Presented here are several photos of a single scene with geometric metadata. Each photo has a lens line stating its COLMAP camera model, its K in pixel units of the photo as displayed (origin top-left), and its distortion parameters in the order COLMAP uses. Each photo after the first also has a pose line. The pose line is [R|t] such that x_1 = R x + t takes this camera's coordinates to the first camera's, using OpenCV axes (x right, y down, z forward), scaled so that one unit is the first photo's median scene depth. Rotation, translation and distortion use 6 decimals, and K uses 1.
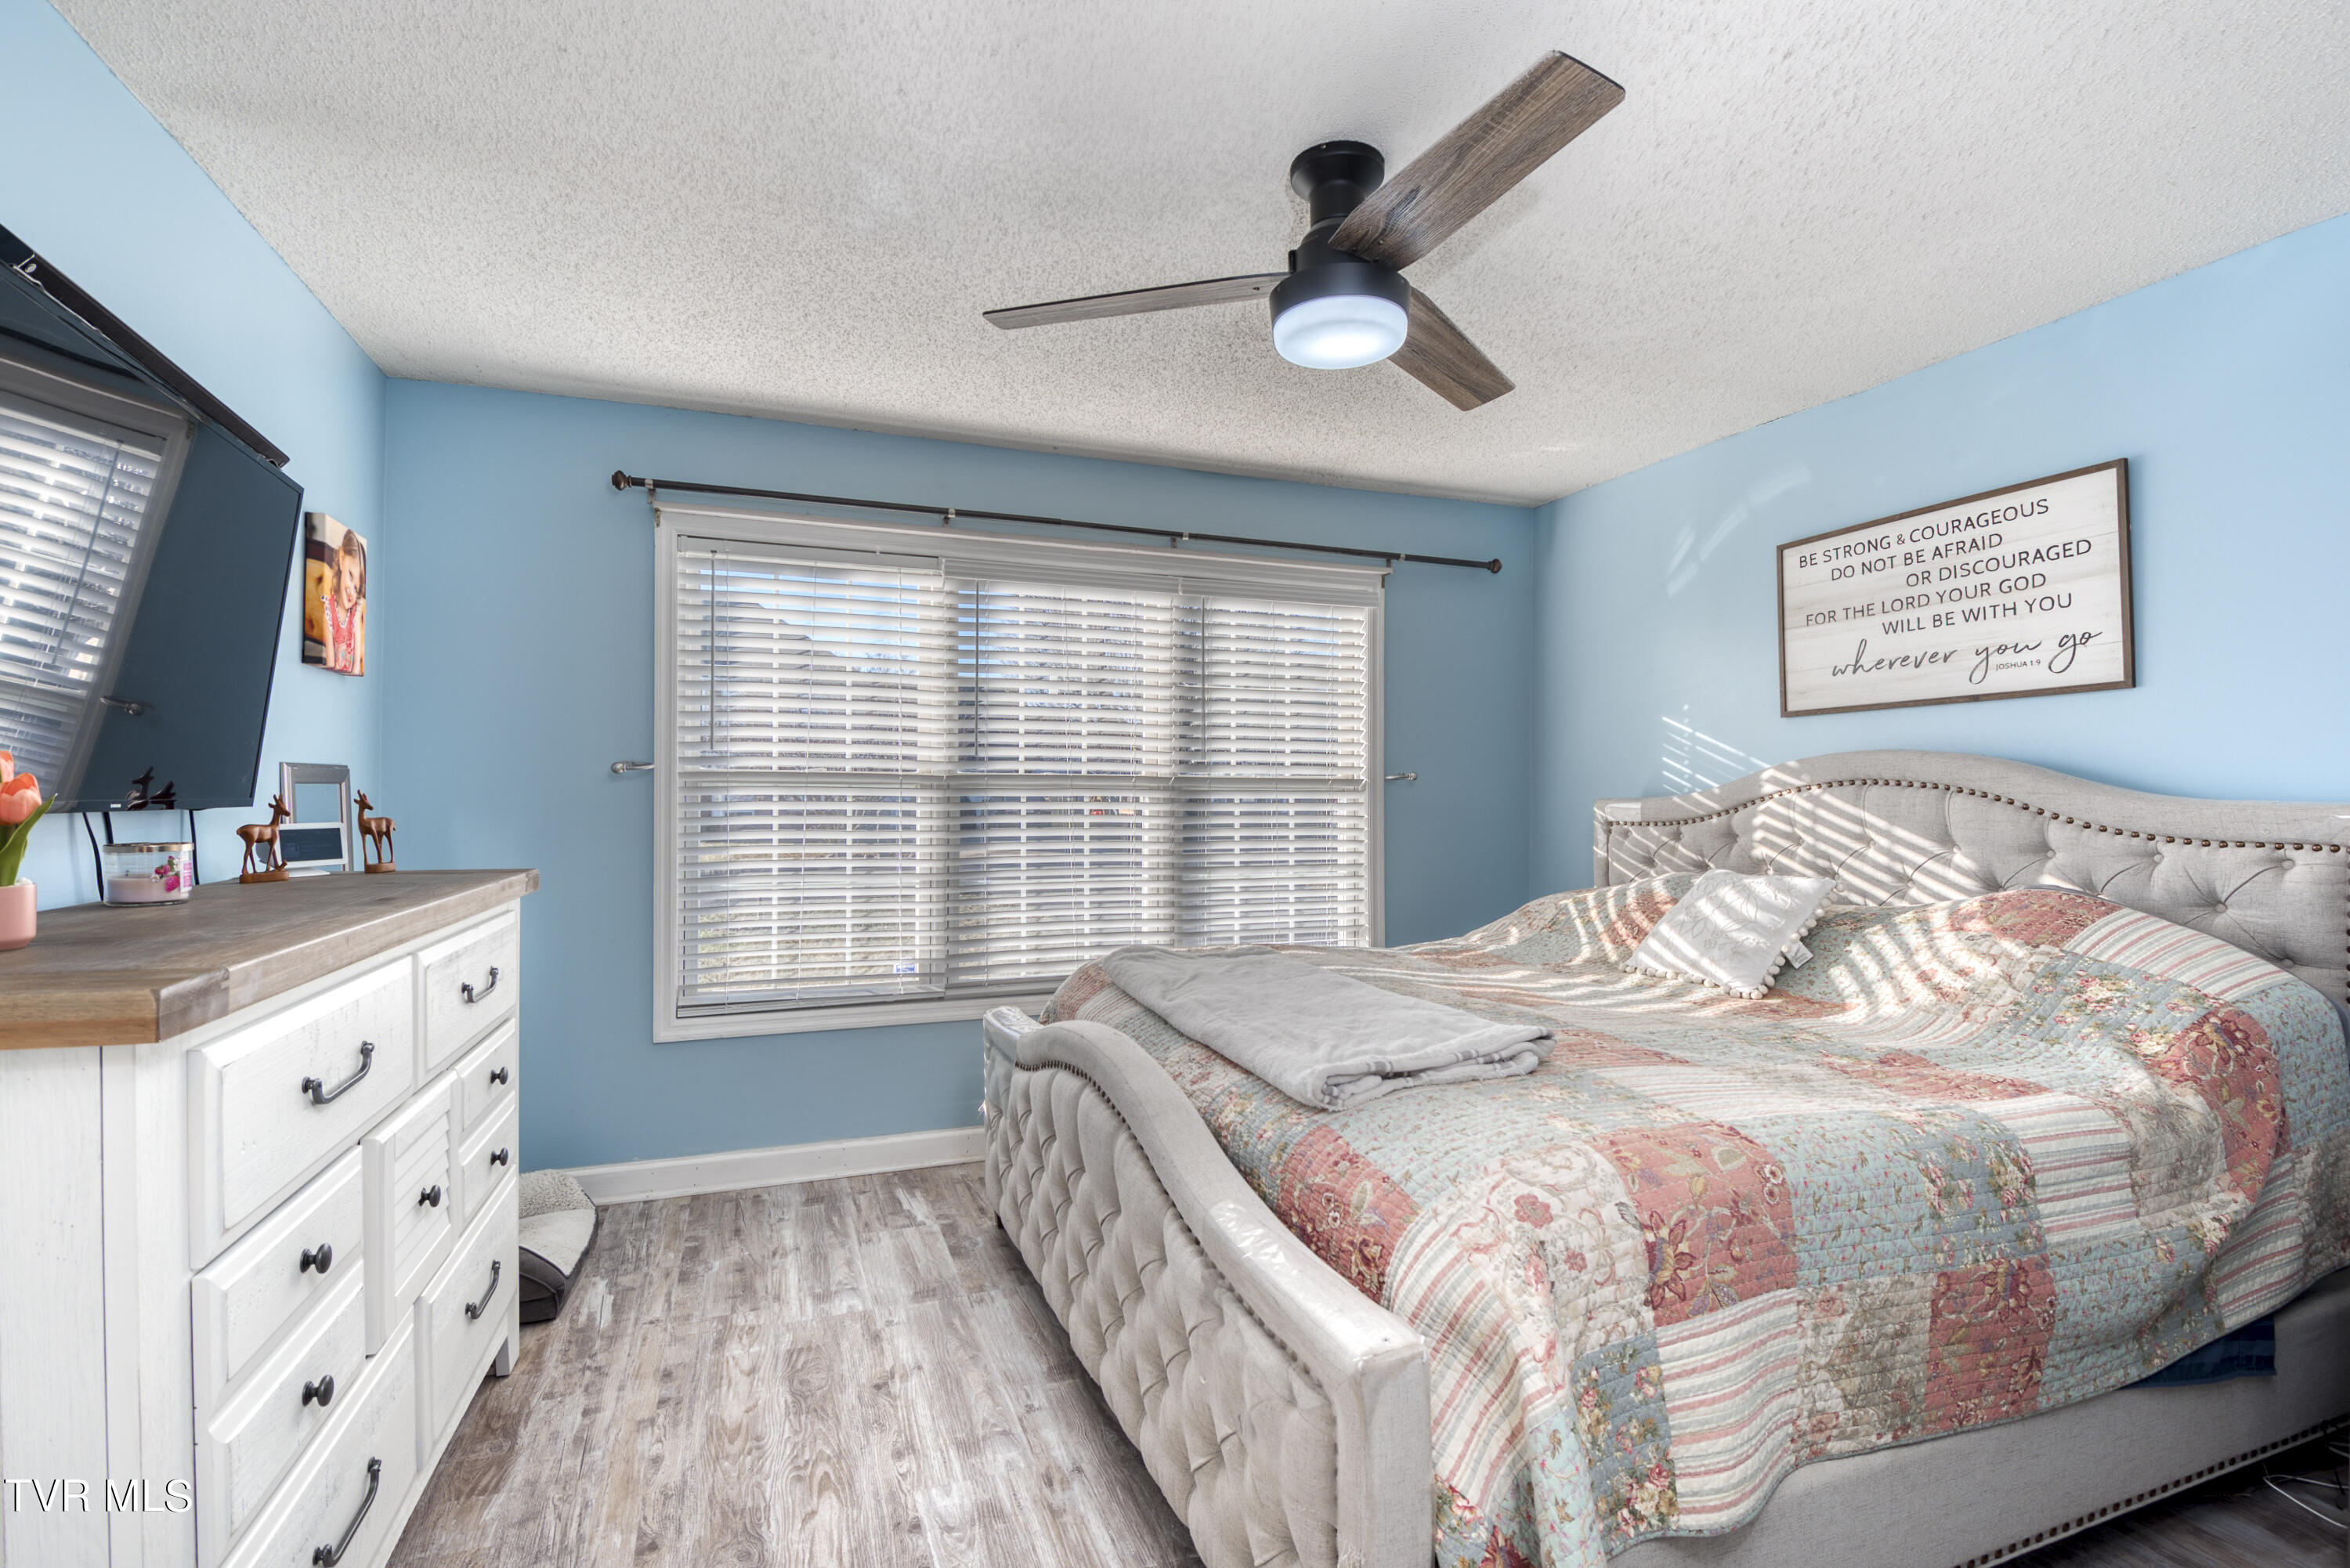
lens RADIAL K [[1072.6, 0, 1167.7], [0, 1072.6, 783.1], [0, 0, 1]] dist [0.010184, -0.009675]
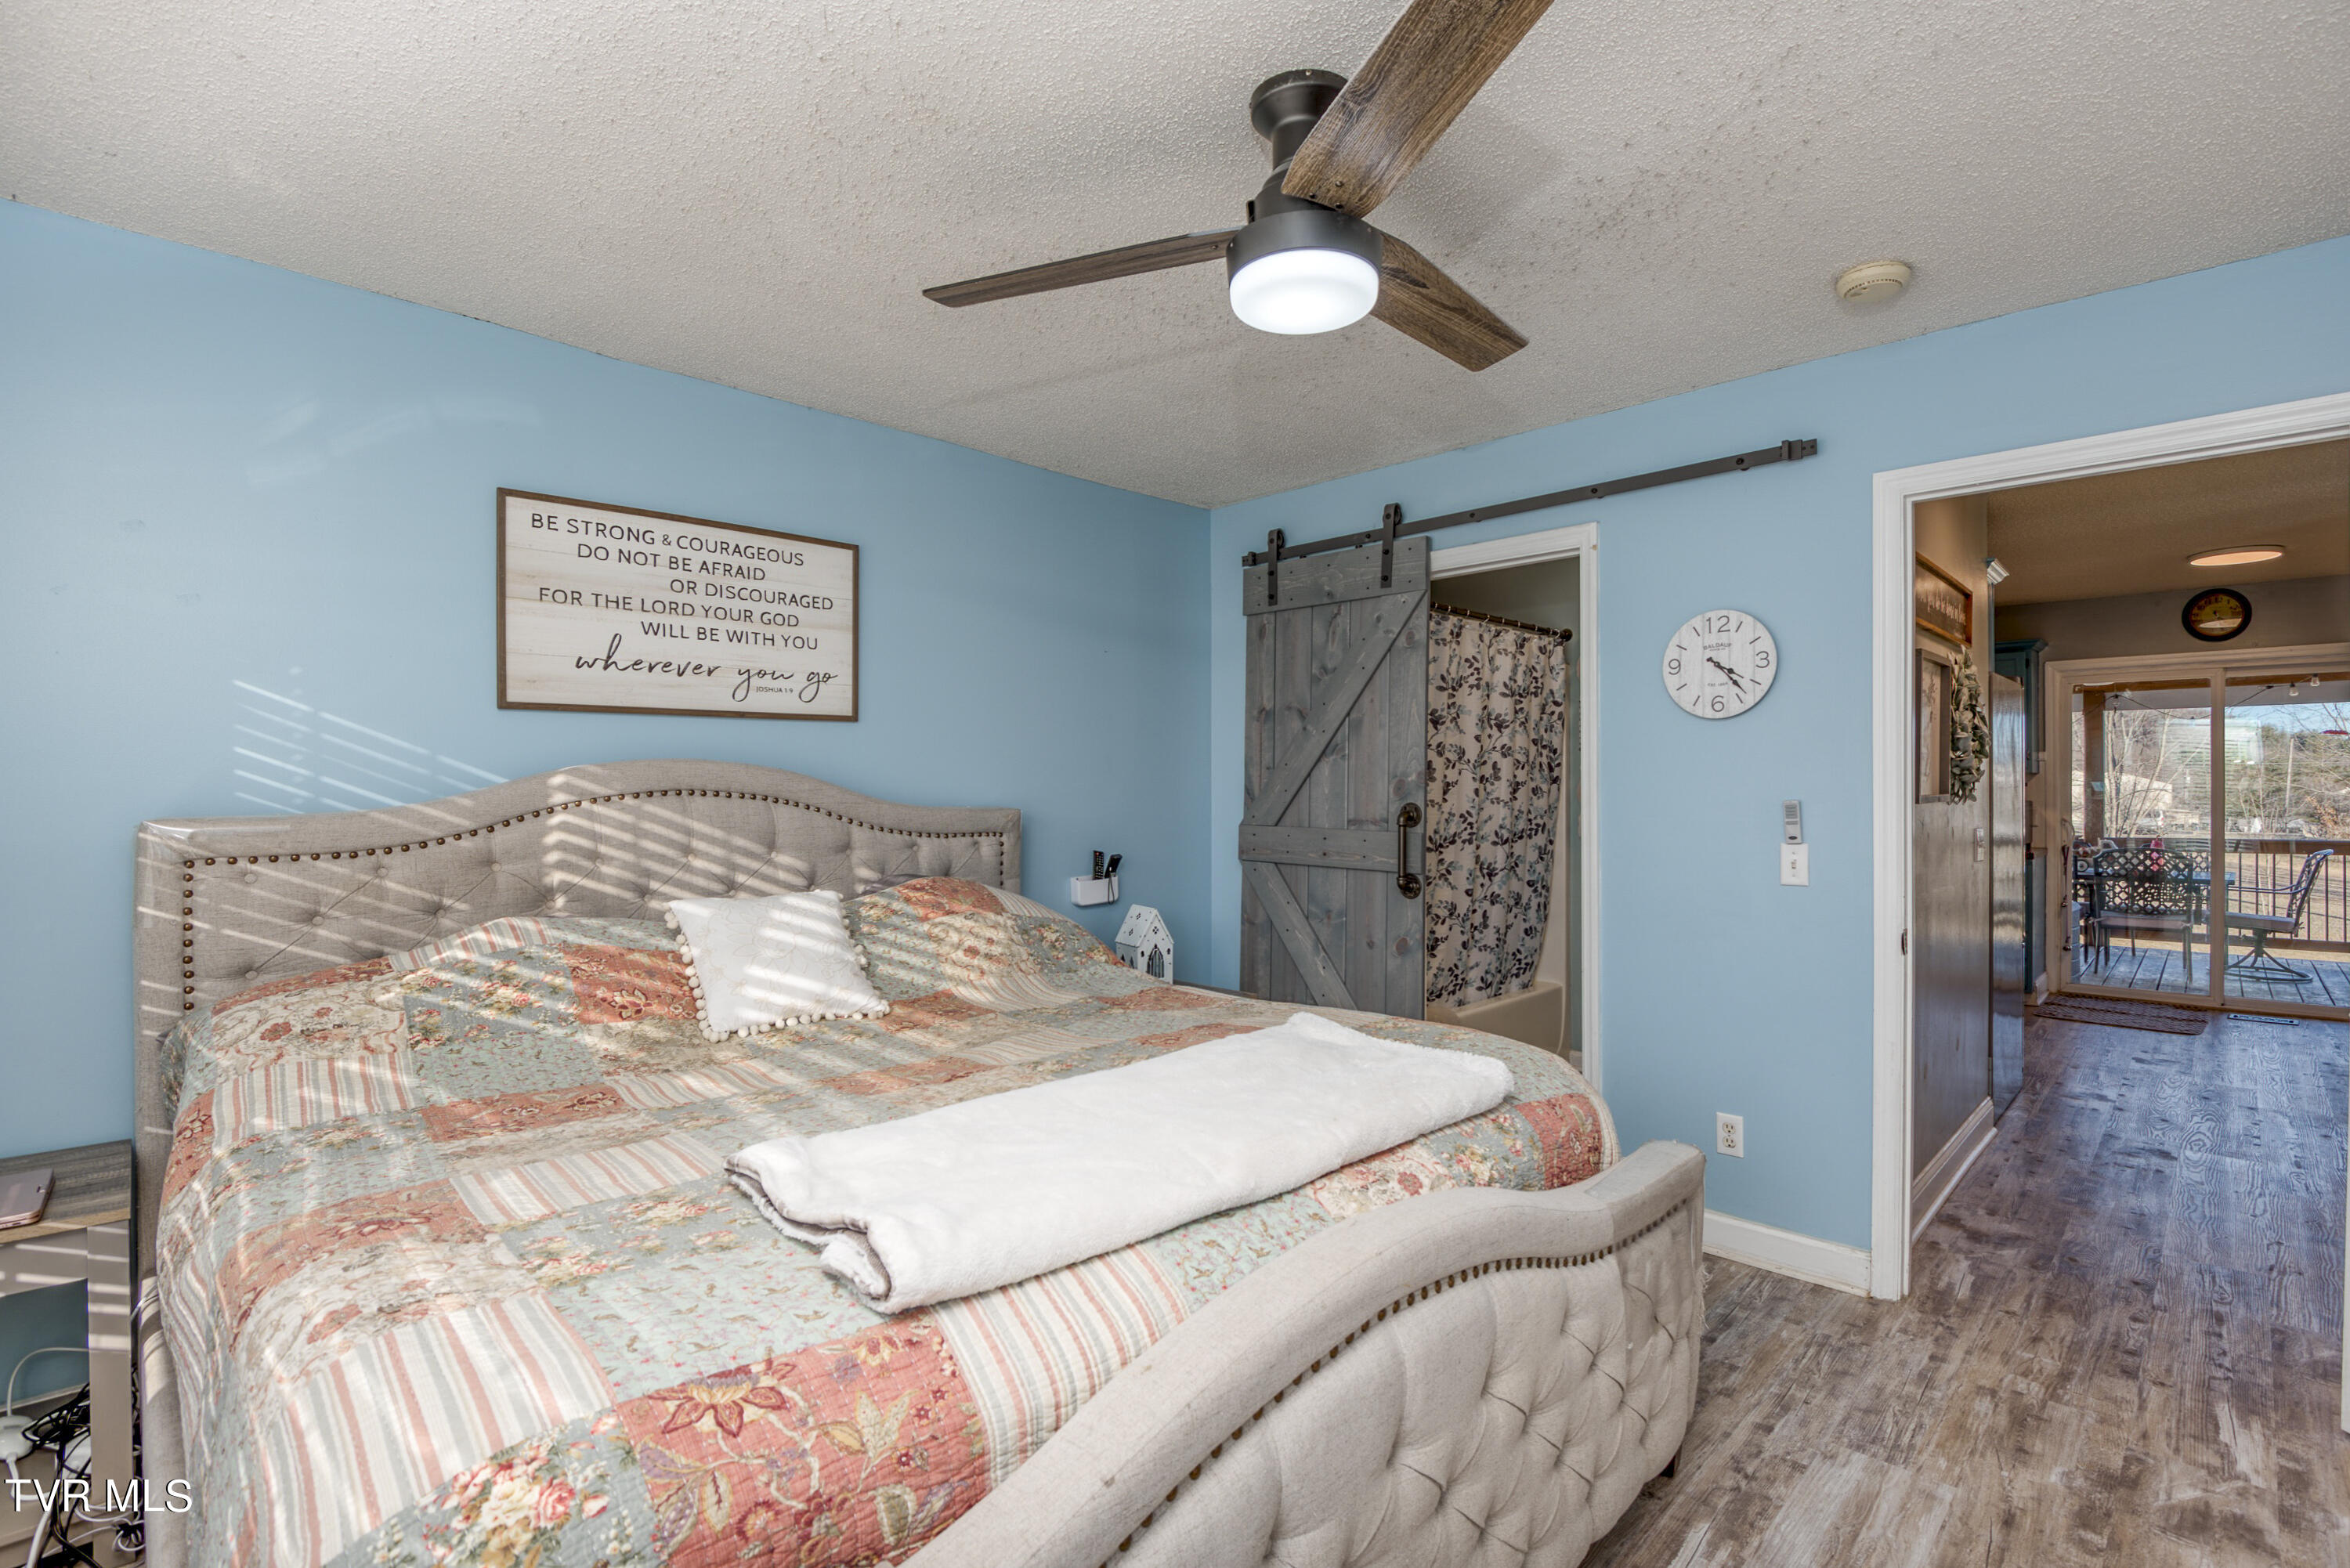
lens RADIAL K [[1072.6, 0, 1158.3], [0, 1072.6, 798.8], [0, 0, 1]] dist [0.010184, -0.009675]
pose [[-0.373194, -0.004162, 0.927744, -0.387647], [-0.008271, 0.999965, 0.001159, 0.000847], [-0.927717, -0.007240, -0.373215, 0.968912]]
